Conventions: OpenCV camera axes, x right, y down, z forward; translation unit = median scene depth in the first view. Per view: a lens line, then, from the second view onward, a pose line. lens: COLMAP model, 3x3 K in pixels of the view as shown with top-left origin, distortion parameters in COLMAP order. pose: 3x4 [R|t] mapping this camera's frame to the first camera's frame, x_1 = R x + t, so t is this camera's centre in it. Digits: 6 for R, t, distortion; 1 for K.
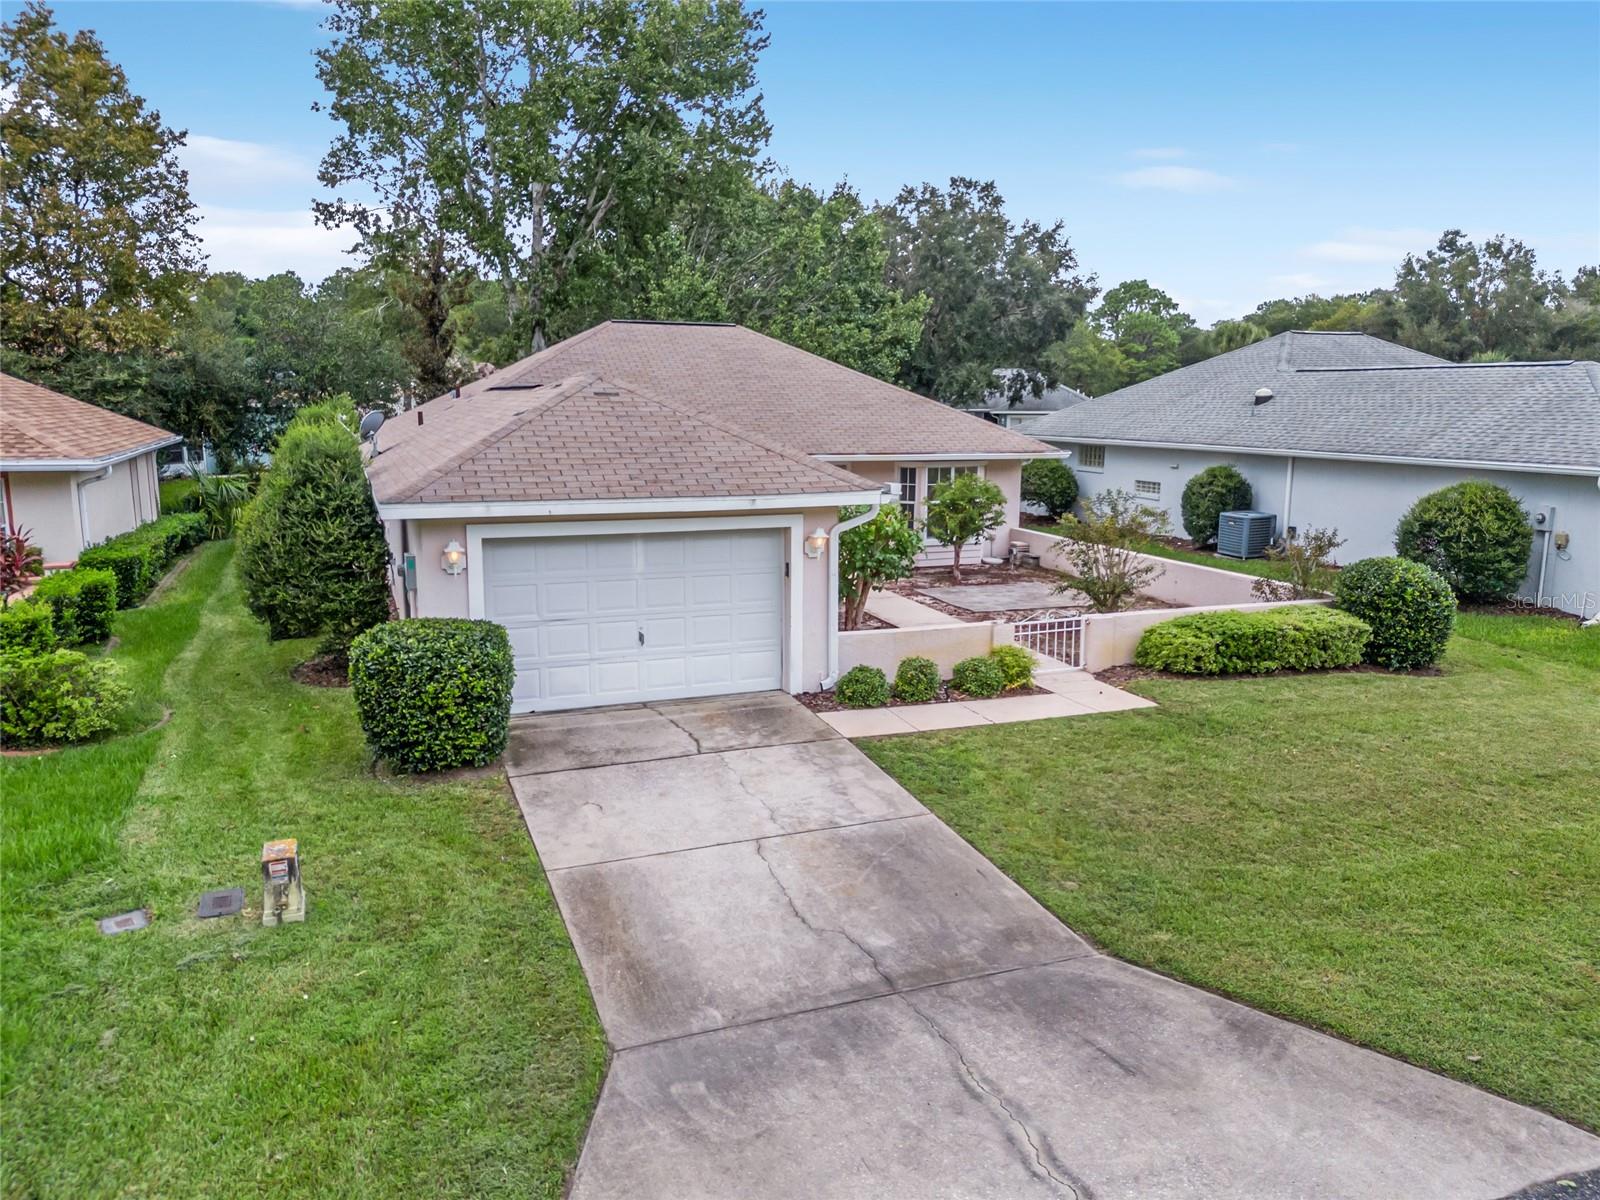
lens RADIAL K [[1175.3, 0, 800.0], [0, 1175.3, 600.0], [0, 0, 1]] dist [0.078804, -0.085013]
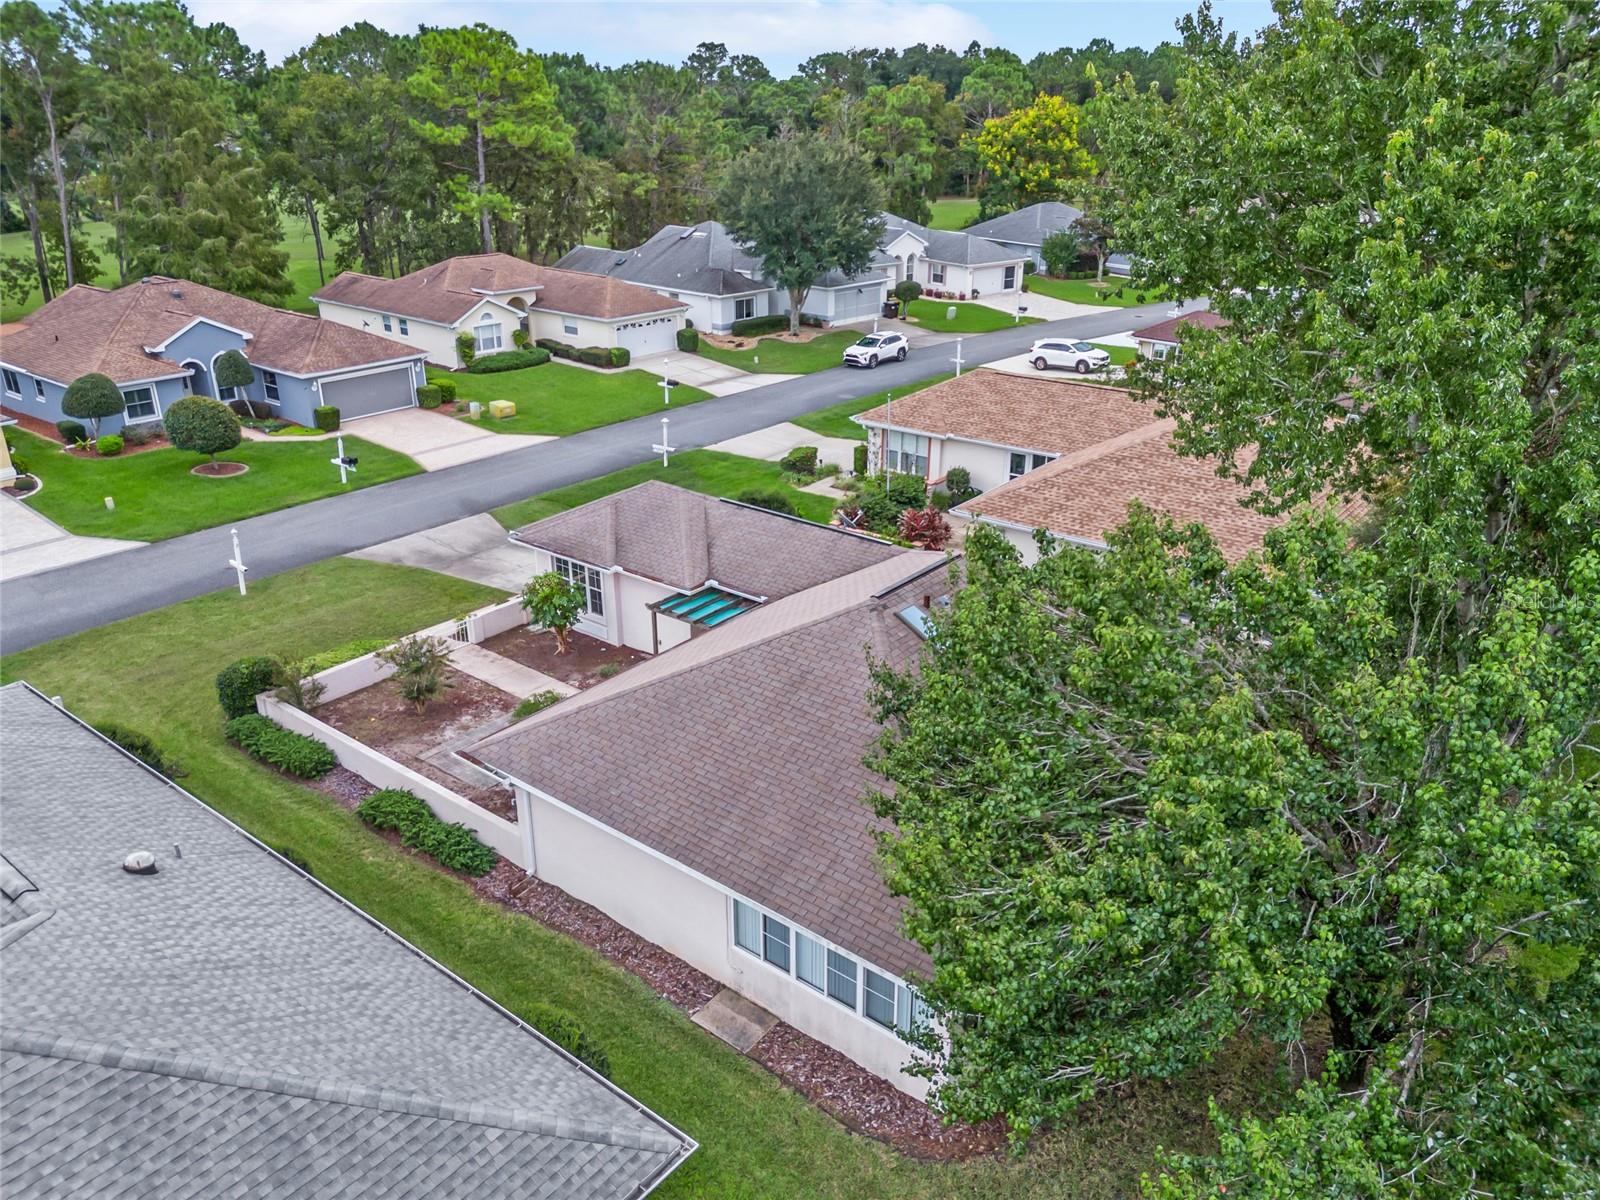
lens RADIAL K [[1175.3, 0, 800.0], [0, 1175.3, 600.0], [0, 0, 1]] dist [0.078804, -0.085013]
pose [[-0.859850, 0.194243, -0.472152, 0.780553], [-0.092229, 0.850485, 0.517851, -1.356935], [0.502147, 0.488820, -0.713374, 3.287193]]
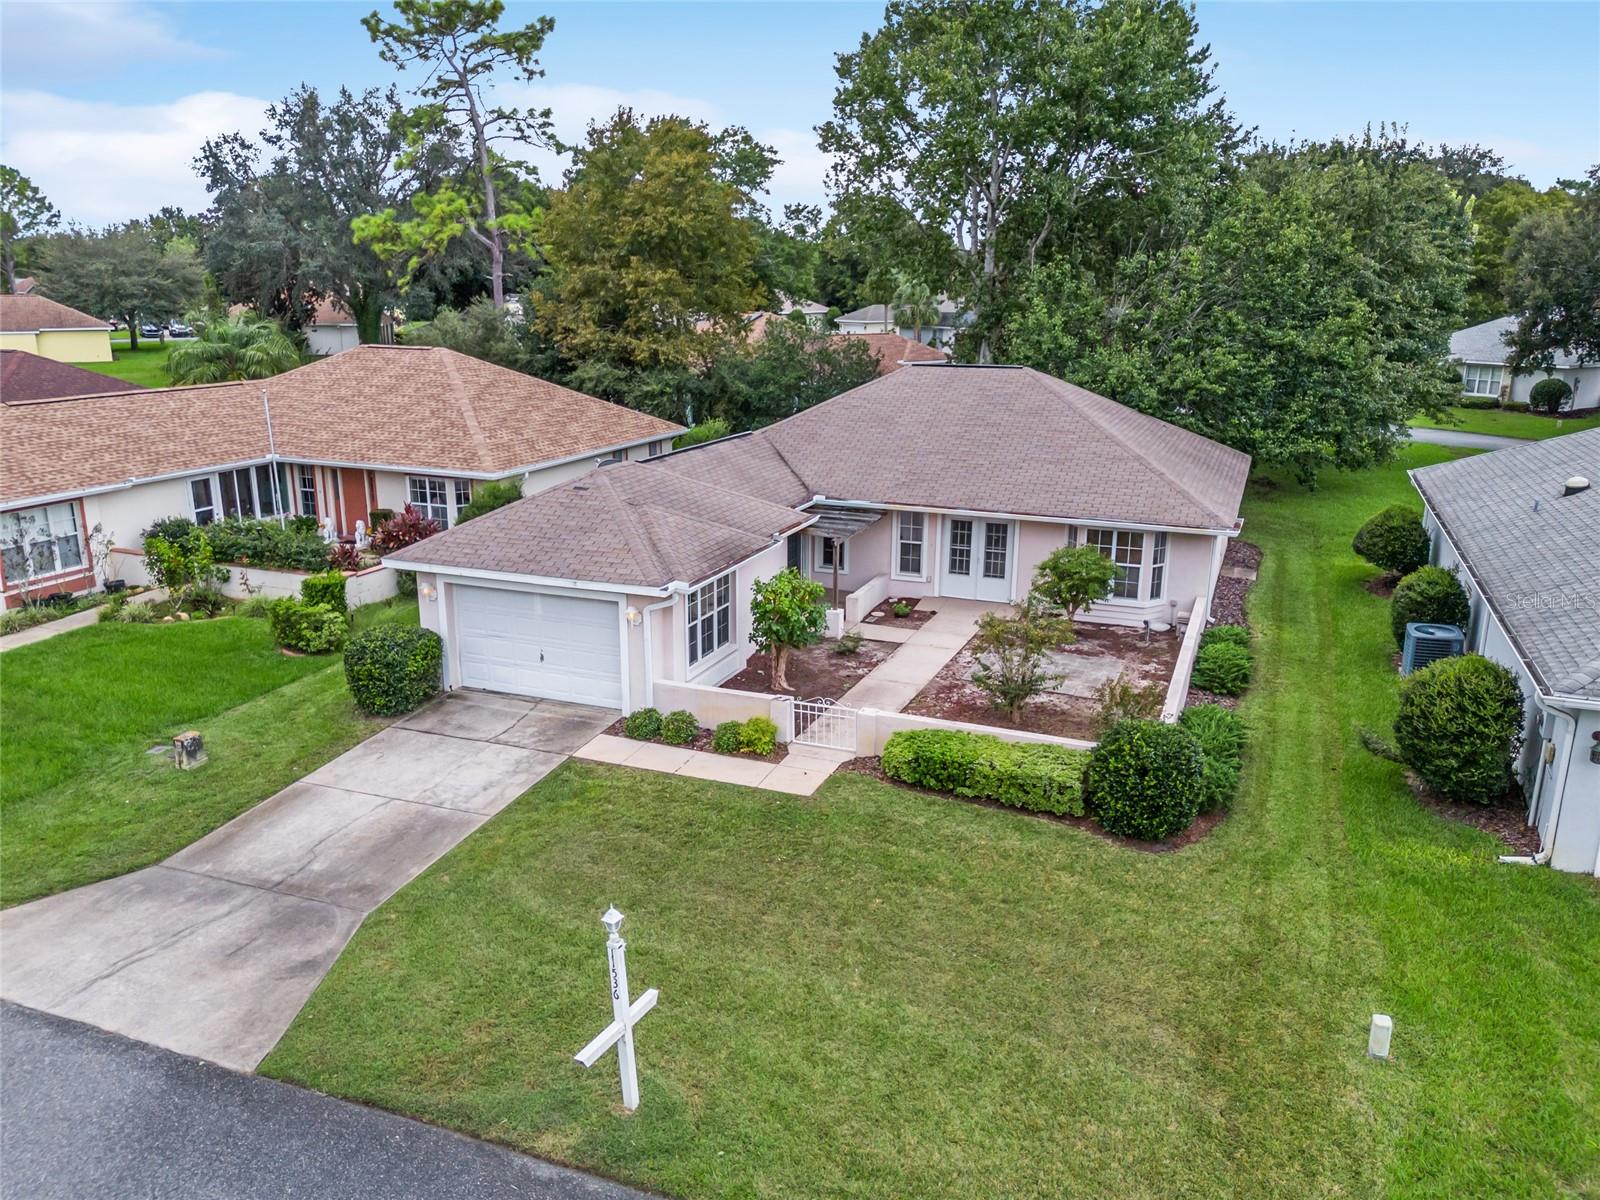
lens RADIAL K [[1175.3, 0, 800.0], [0, 1175.3, 600.0], [0, 0, 1]] dist [0.078804, -0.085013]
pose [[0.731043, 0.174419, -0.659662, 1.177219], [-0.116672, 0.984492, 0.131008, -0.298220], [0.672282, -0.018808, 0.740056, 0.101001]]
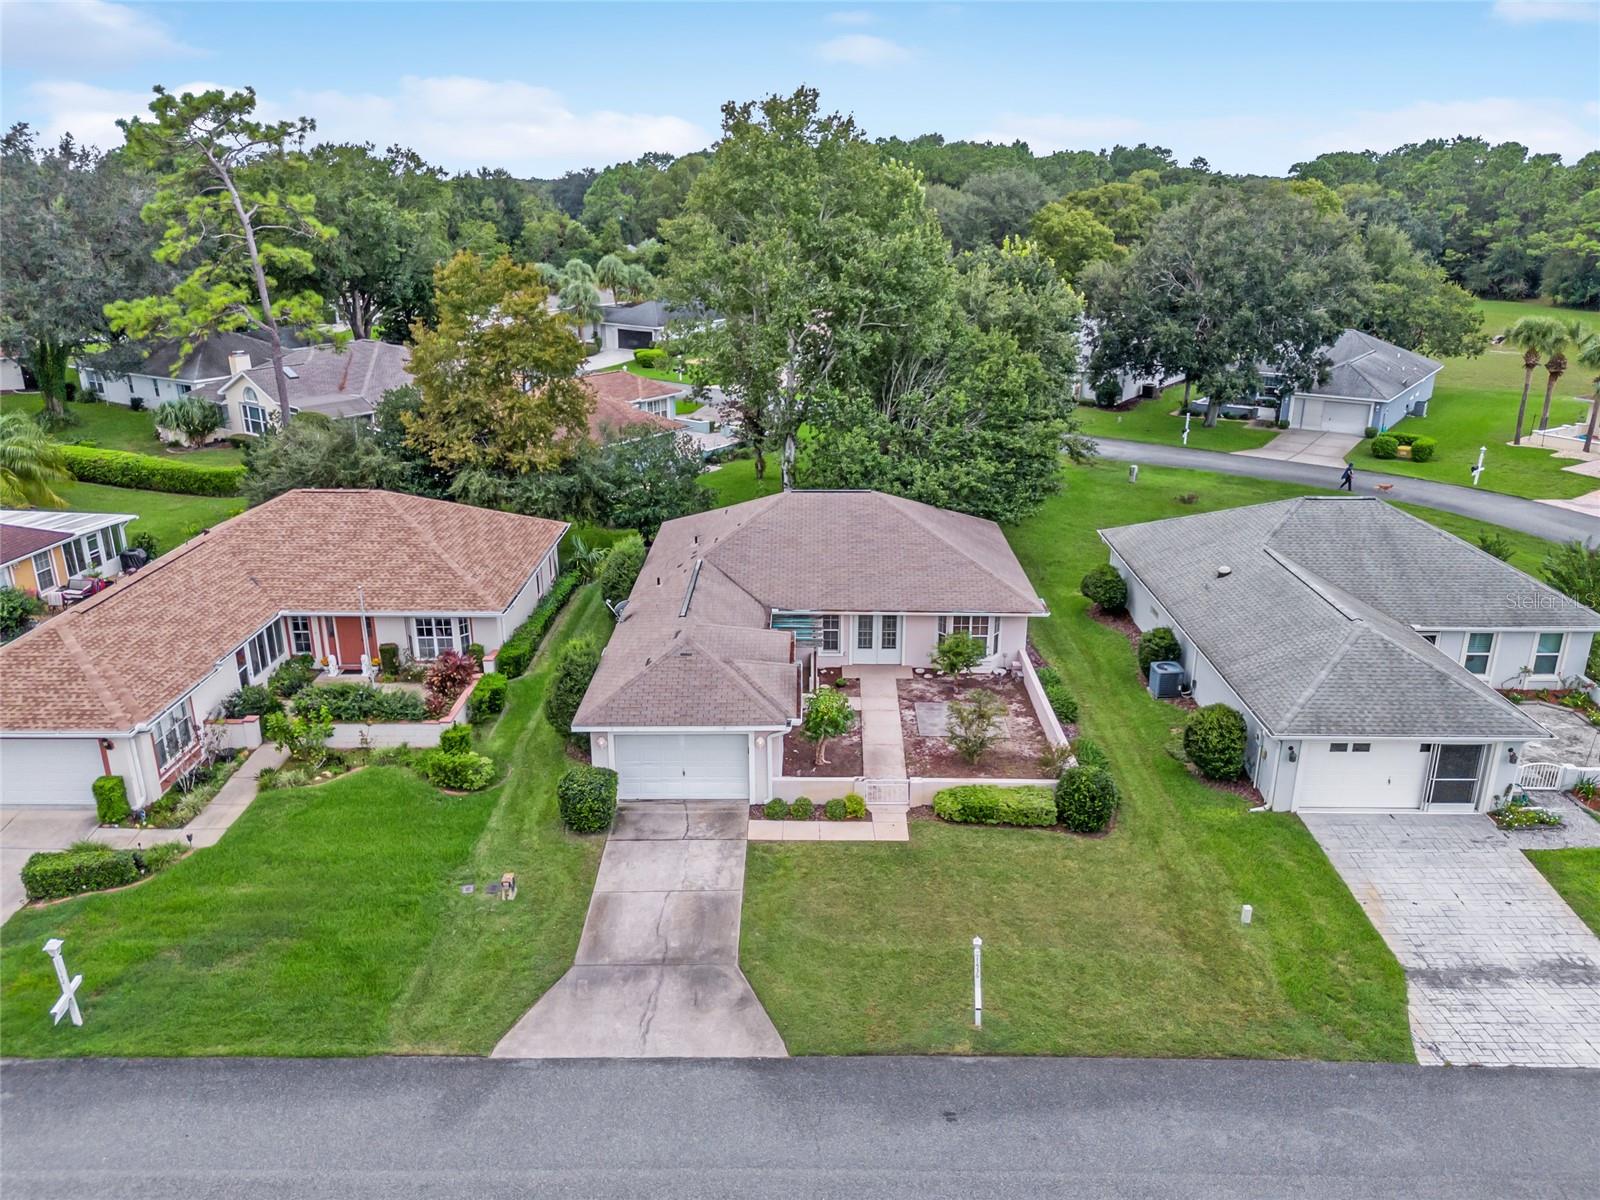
lens RADIAL K [[1175.3, 0, 800.0], [0, 1175.3, 600.0], [0, 0, 1]] dist [0.078804, -0.085013]
pose [[0.929356, 0.114002, -0.351143, 0.894838], [-0.055640, 0.983516, 0.172046, -0.751781], [0.364969, -0.140355, 0.920380, -1.040598]]
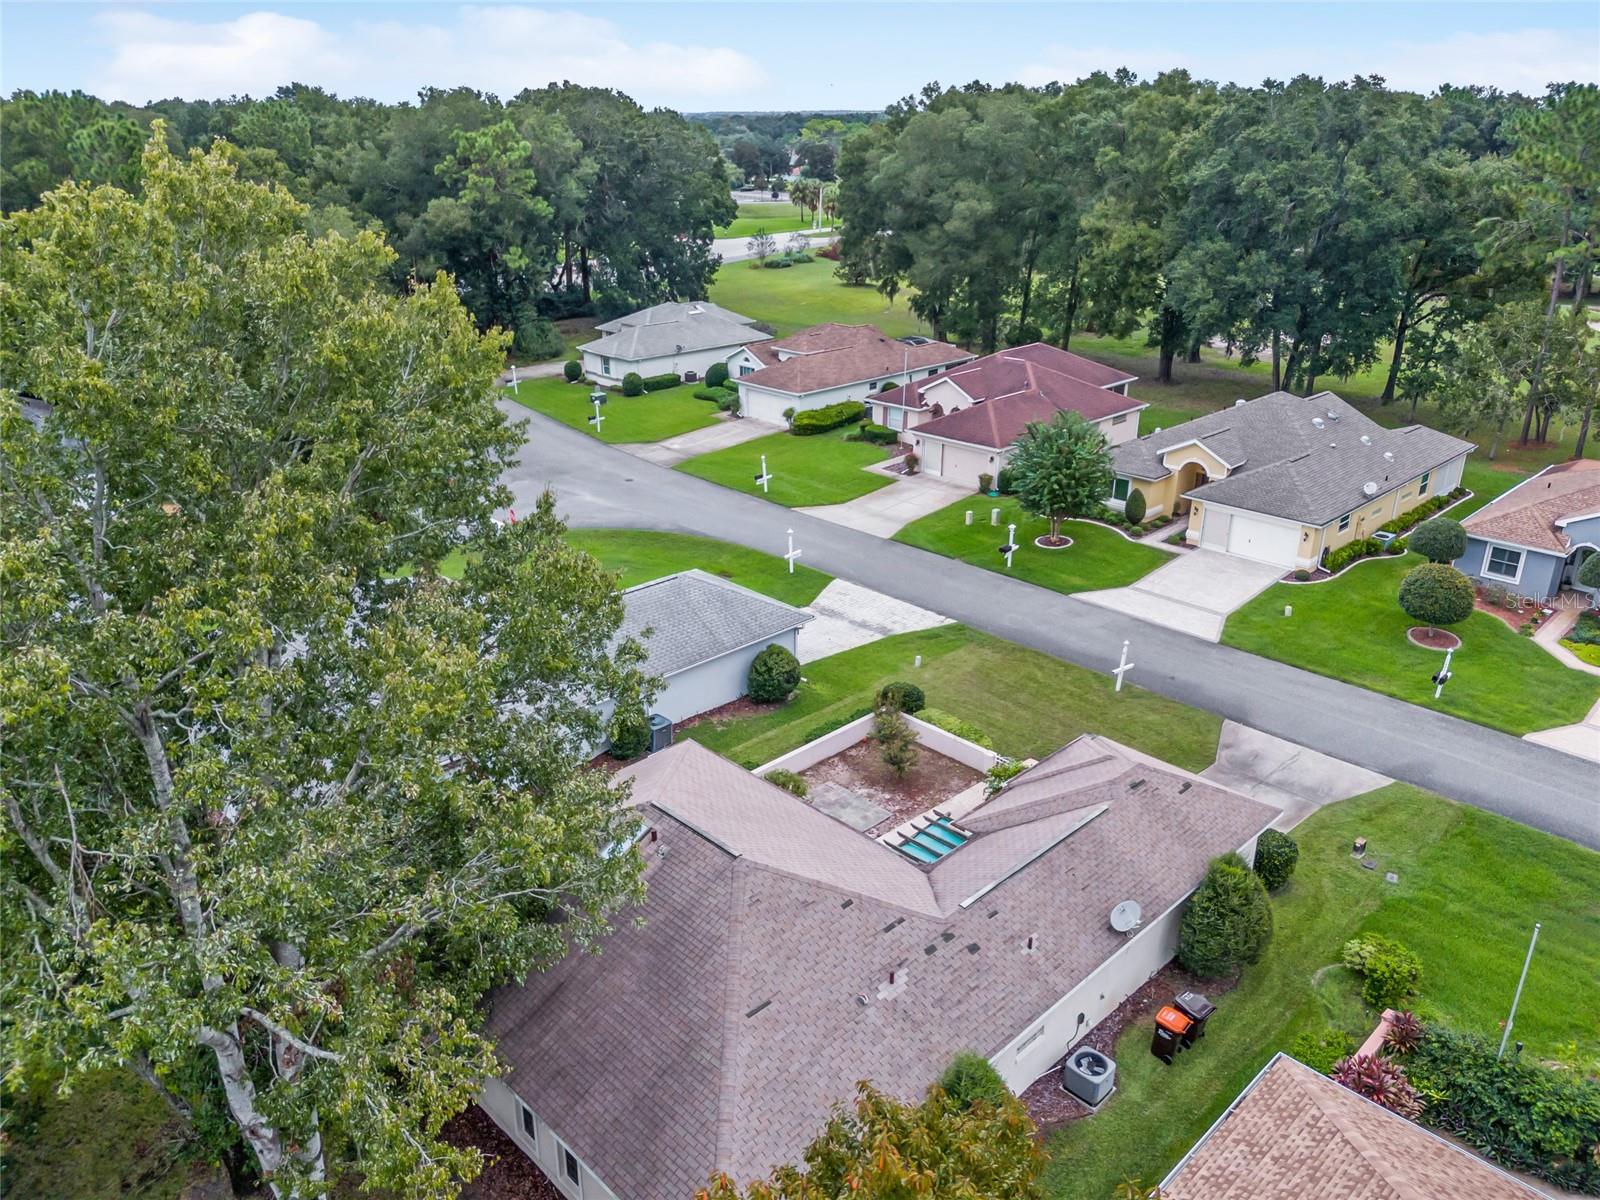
lens RADIAL K [[1170.6, 0, 799.0], [0, 1170.6, 596.0], [0, 0, 1]] dist [0.135246, -0.243456]
pose [[-0.397511, -0.347238, 0.849359, -1.833286], [0.155199, 0.886855, 0.435203, -1.661541], [-0.904377, 0.304818, -0.298644, 2.399871]]
